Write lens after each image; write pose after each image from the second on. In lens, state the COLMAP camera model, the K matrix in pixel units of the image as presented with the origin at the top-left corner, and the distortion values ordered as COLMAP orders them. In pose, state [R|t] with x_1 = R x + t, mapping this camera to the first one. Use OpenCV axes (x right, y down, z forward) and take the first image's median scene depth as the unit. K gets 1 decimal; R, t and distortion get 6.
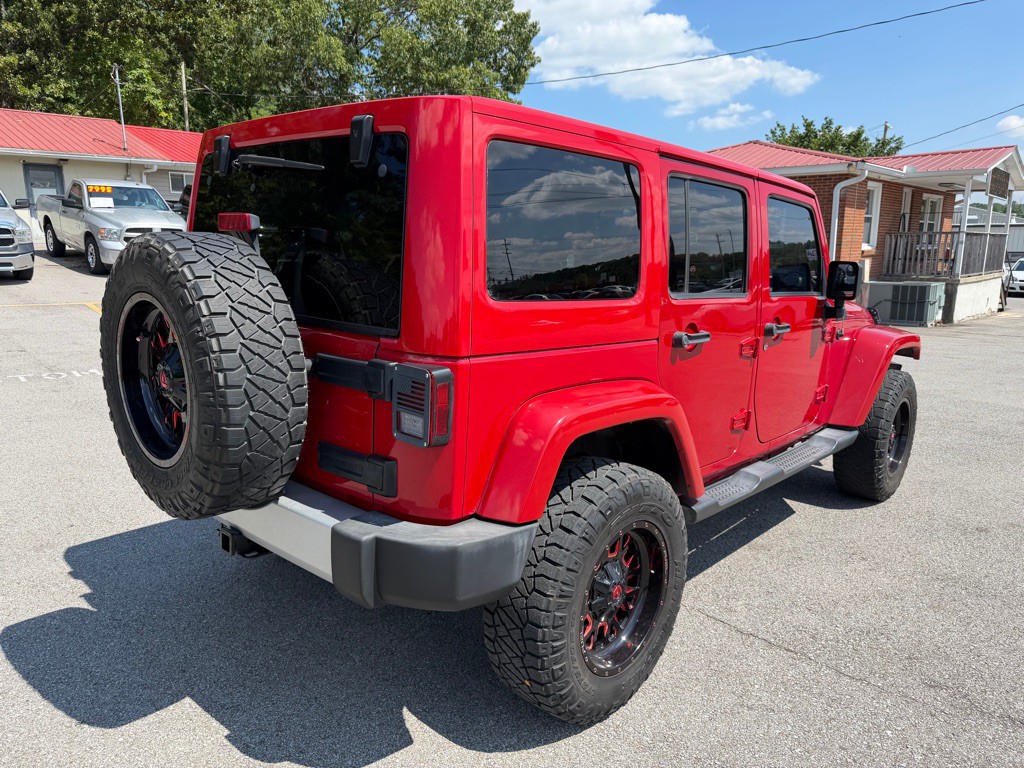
lens RADIAL K [[738.0, 0, 493.9], [0, 738.0, 382.8], [0, 0, 1]] dist [0.017045, -0.021917]
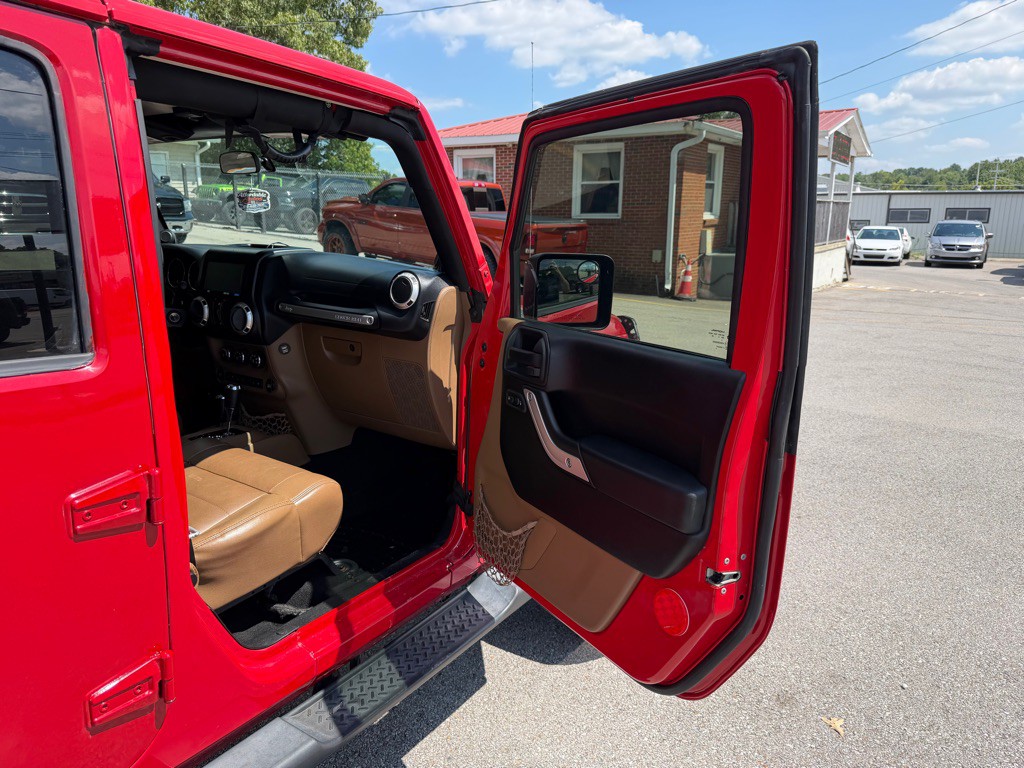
lens RADIAL K [[738.0, 0, 493.3], [0, 738.0, 376.4], [0, 0, 1]] dist [0.017045, -0.021917]
pose [[0.988325, -0.035444, 0.148177, 0.082927], [0.030726, 0.998949, 0.034011, -0.020455], [-0.149227, -0.029061, 0.988376, 0.108463]]
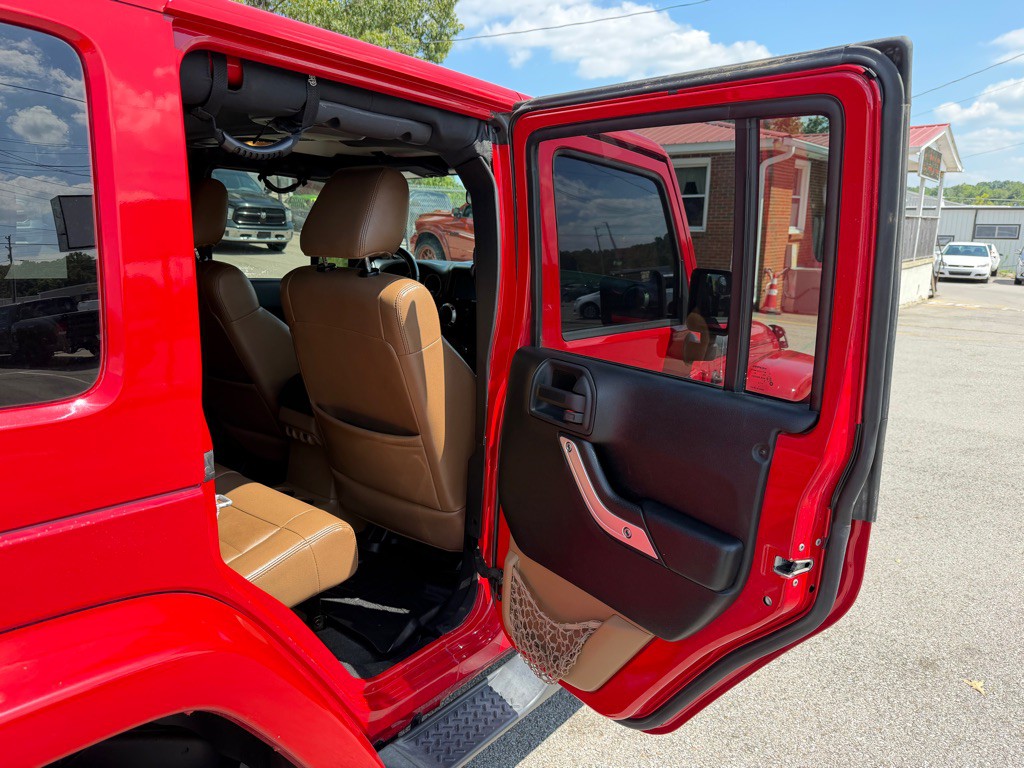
lens RADIAL K [[738.0, 0, 487.8], [0, 738.0, 377.4], [0, 0, 1]] dist [0.017045, -0.021917]
pose [[0.997810, -0.006218, 0.065854, 0.051479], [0.004845, 0.999768, 0.020989, -0.018502], [-0.065969, -0.020624, 0.997609, 0.085354]]
